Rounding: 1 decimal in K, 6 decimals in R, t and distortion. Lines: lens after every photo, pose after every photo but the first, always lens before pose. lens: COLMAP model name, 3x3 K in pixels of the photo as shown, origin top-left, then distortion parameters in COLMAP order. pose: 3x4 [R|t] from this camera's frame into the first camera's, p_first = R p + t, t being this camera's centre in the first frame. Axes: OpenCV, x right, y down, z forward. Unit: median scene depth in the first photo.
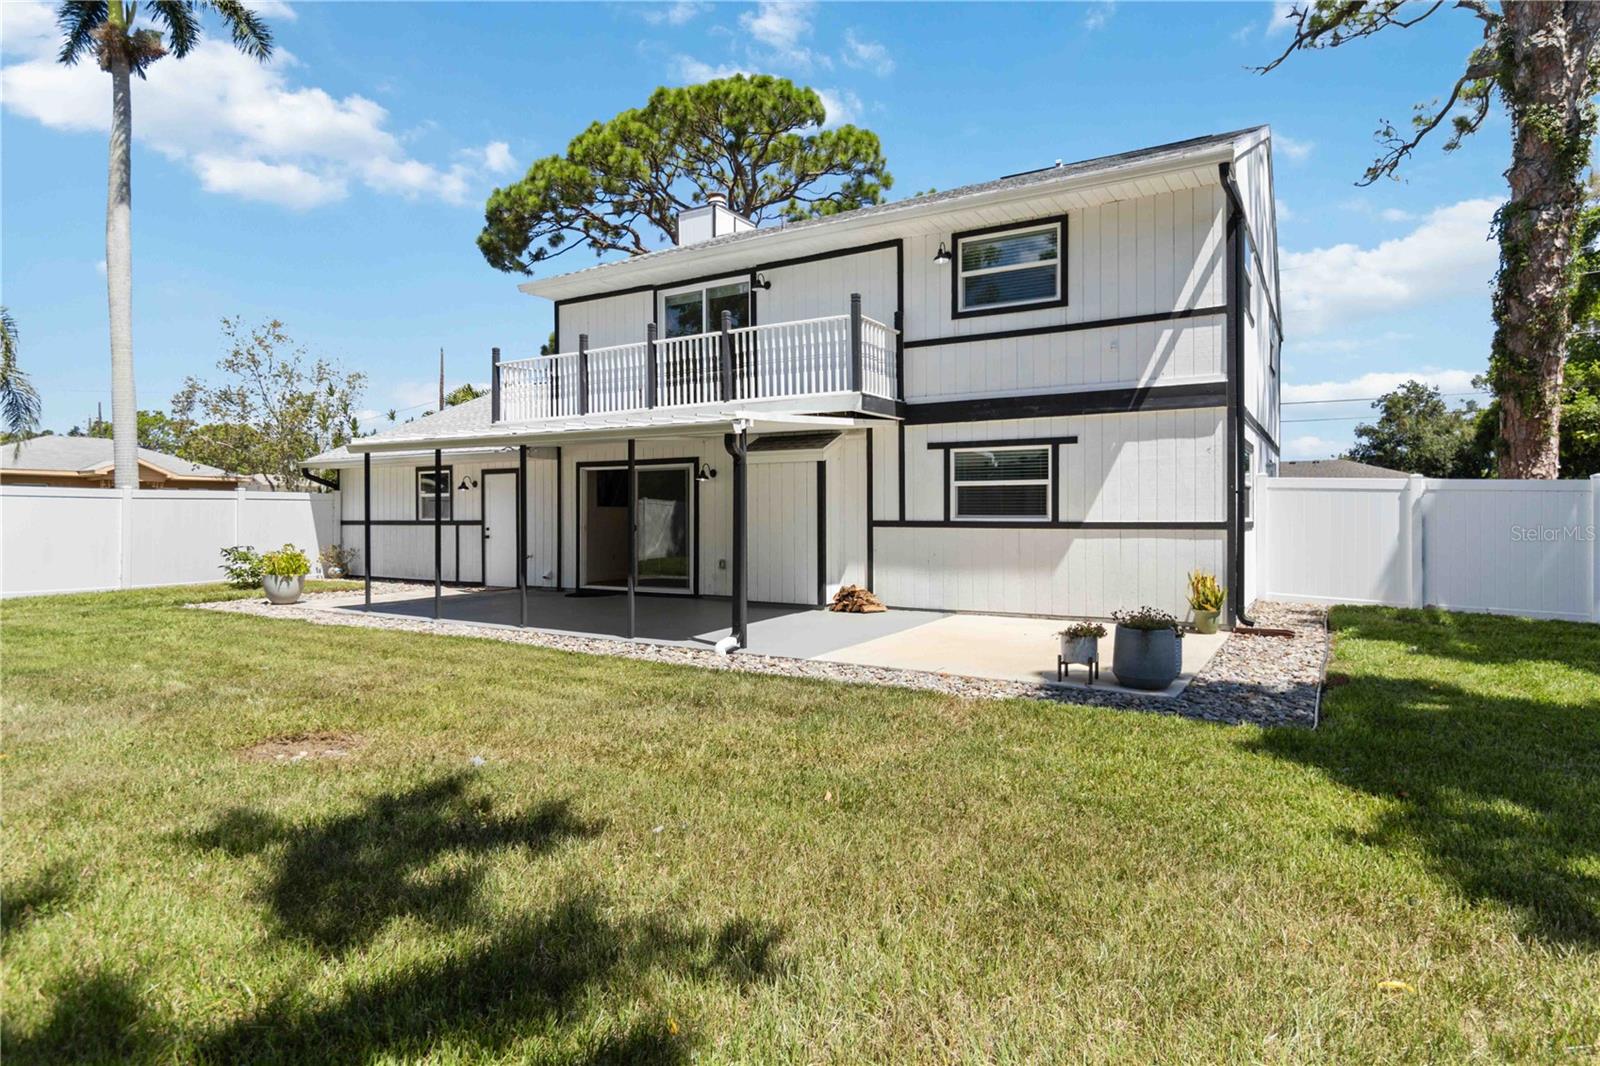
lens RADIAL K [[867.5, 0, 801.1], [0, 867.5, 523.7], [0, 0, 1]] dist [0.007151, 0.001054]
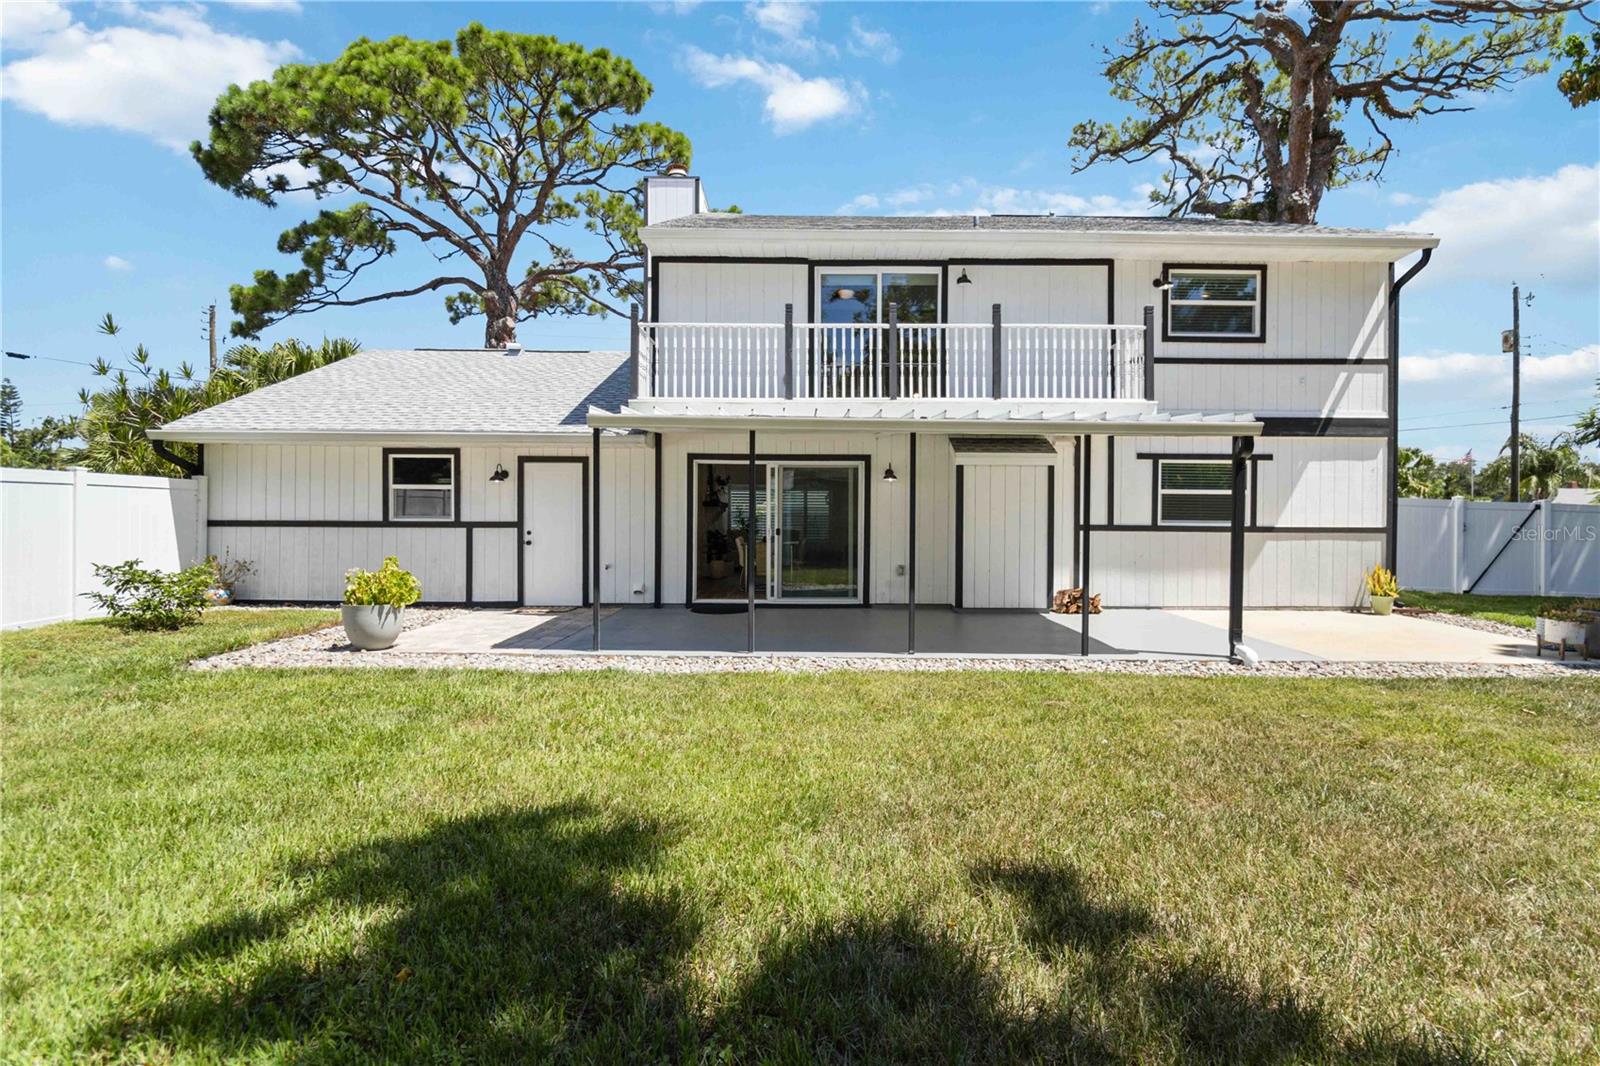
lens RADIAL K [[789.7, 0, 800.0], [0, 789.7, 533.0], [0, 0, 1]] dist [0.004678, -0.001016]
pose [[0.857593, -0.002008, 0.514325, -0.623544], [-0.003217, 0.999952, 0.009268, -0.001190], [-0.514319, -0.009603, 0.857545, 0.320739]]
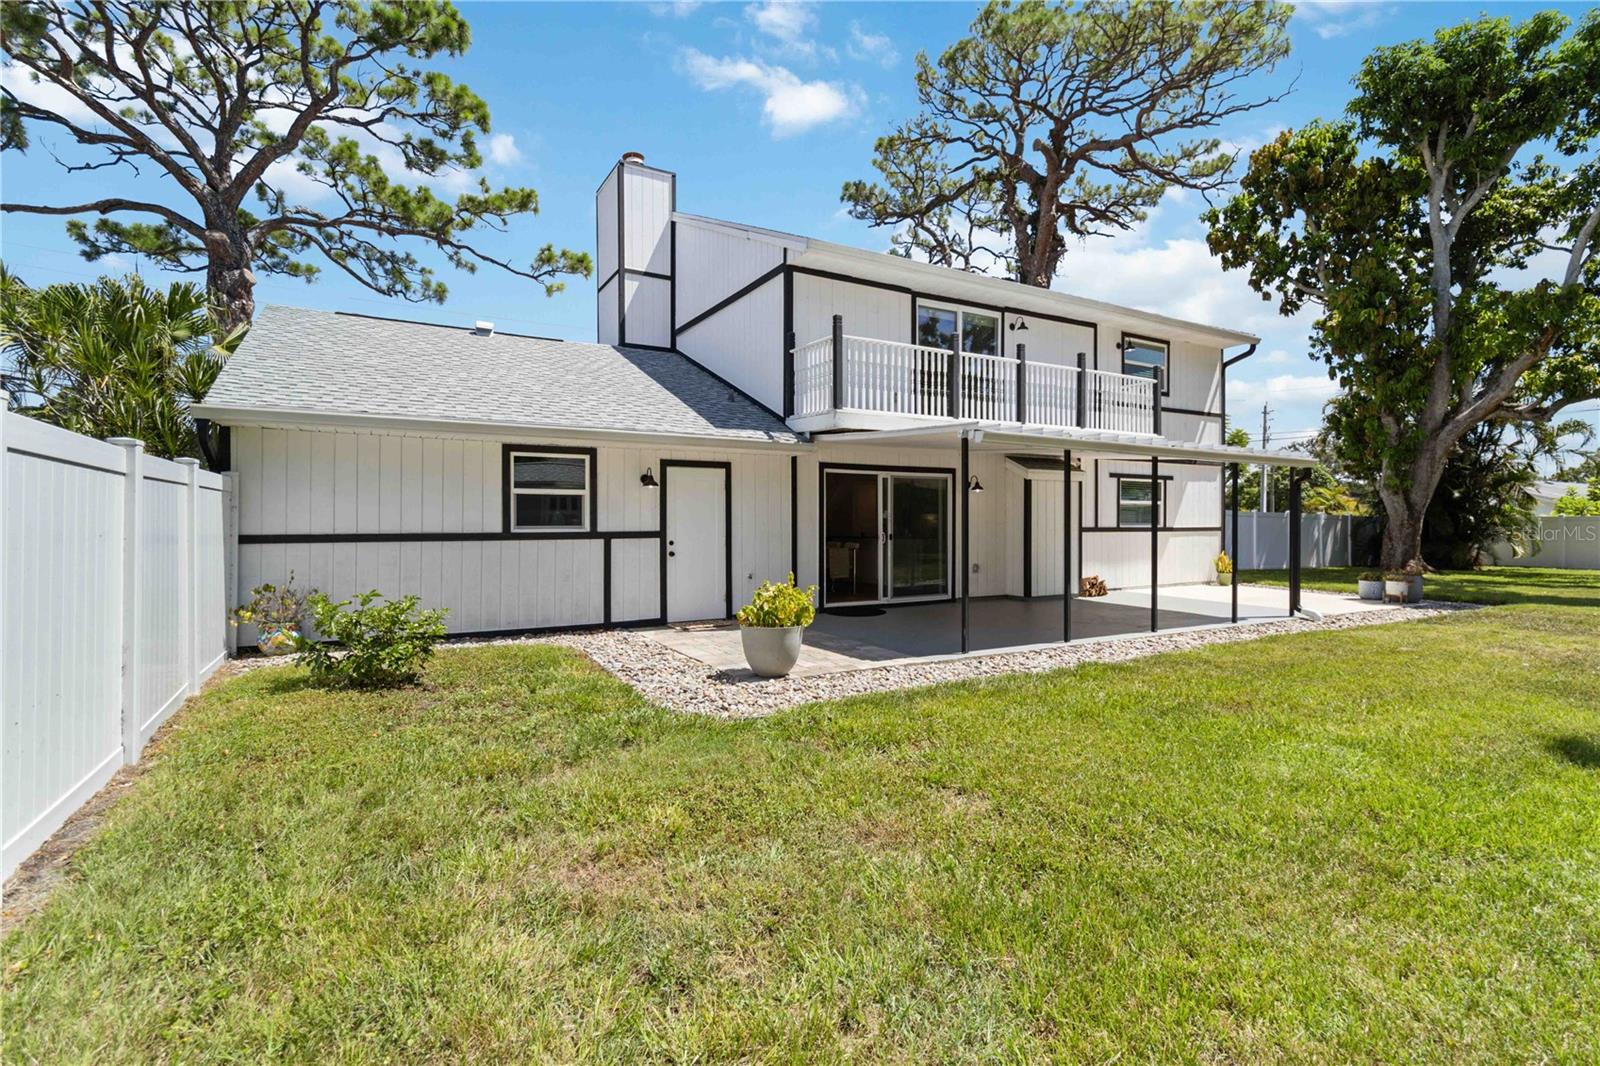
lens RADIAL K [[762.8, 0, 800.0], [0, 762.8, 533.0], [0, 0, 1]] dist [0.009933, 0.000958]
pose [[0.482824, -0.011656, 0.875640, -1.039996], [0.008126, 0.999928, 0.008830, -0.008097], [-0.875680, 0.002852, 0.482884, 0.726020]]
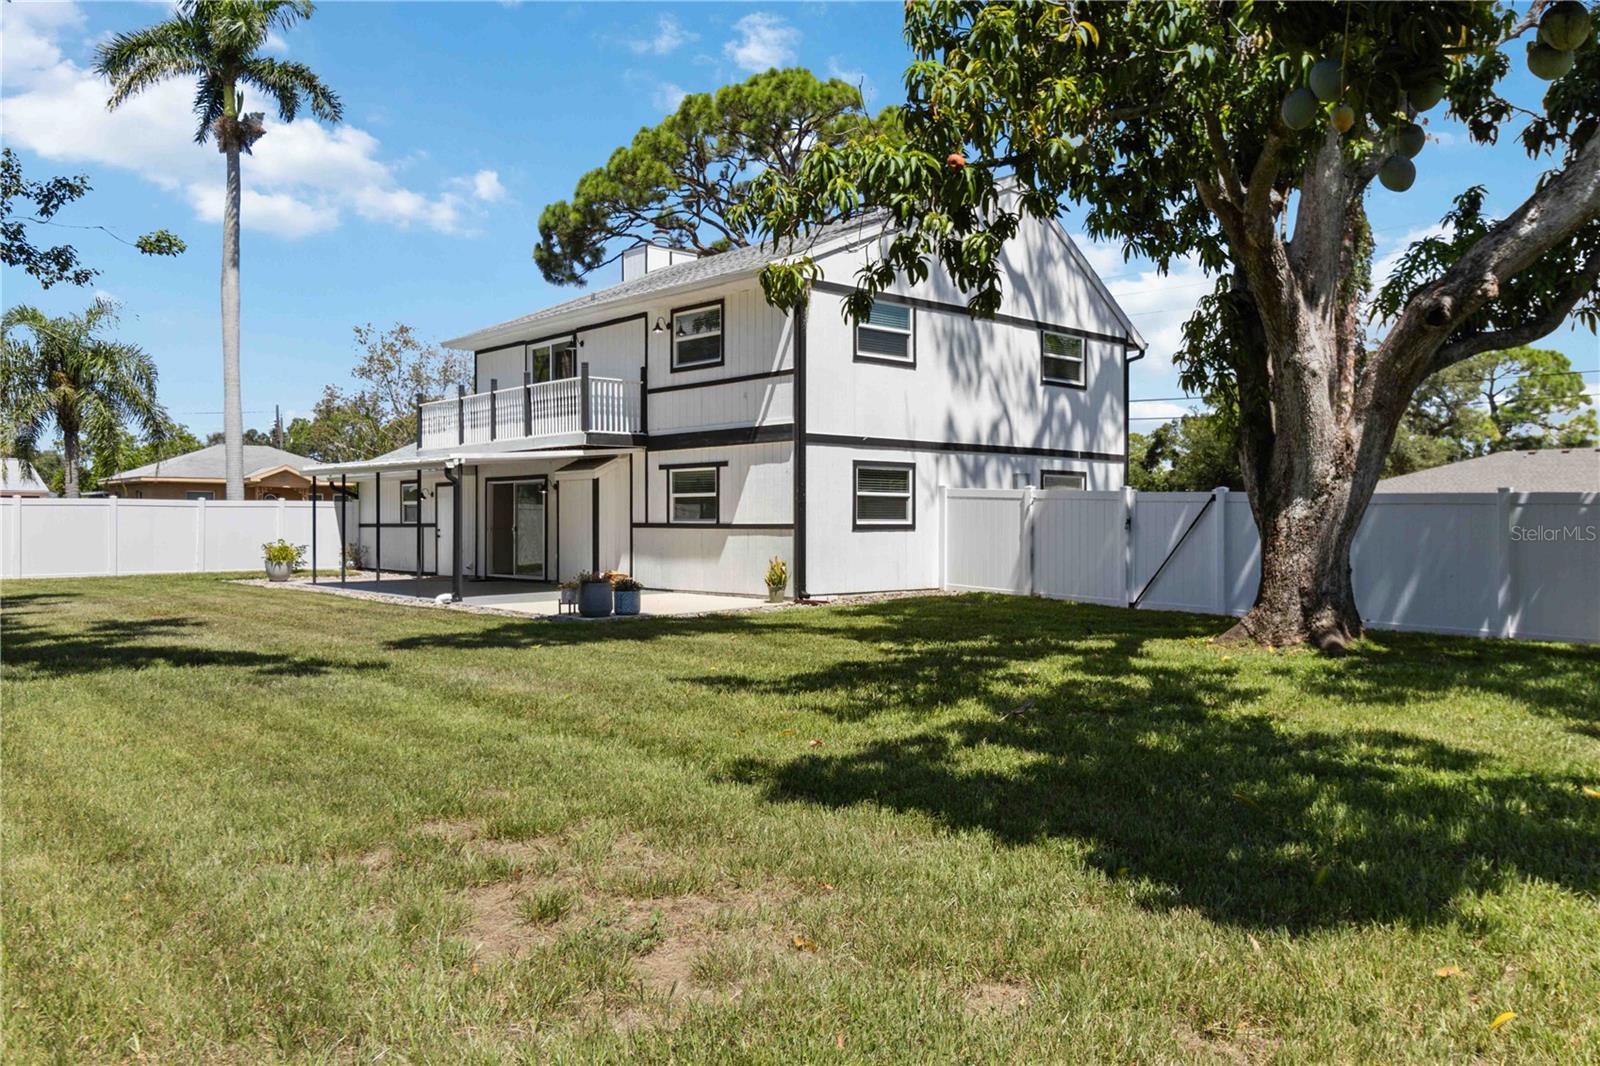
lens RADIAL K [[1182.5, 0, 800.0], [0, 1182.5, 533.0], [0, 0, 1]] dist [-0.003898, 0.037122]
pose [[0.958683, 0.004422, -0.284441, 0.756016], [-0.004574, 0.999990, 0.000132, 0.009289], [0.284439, 0.001175, 0.958693, -0.594322]]
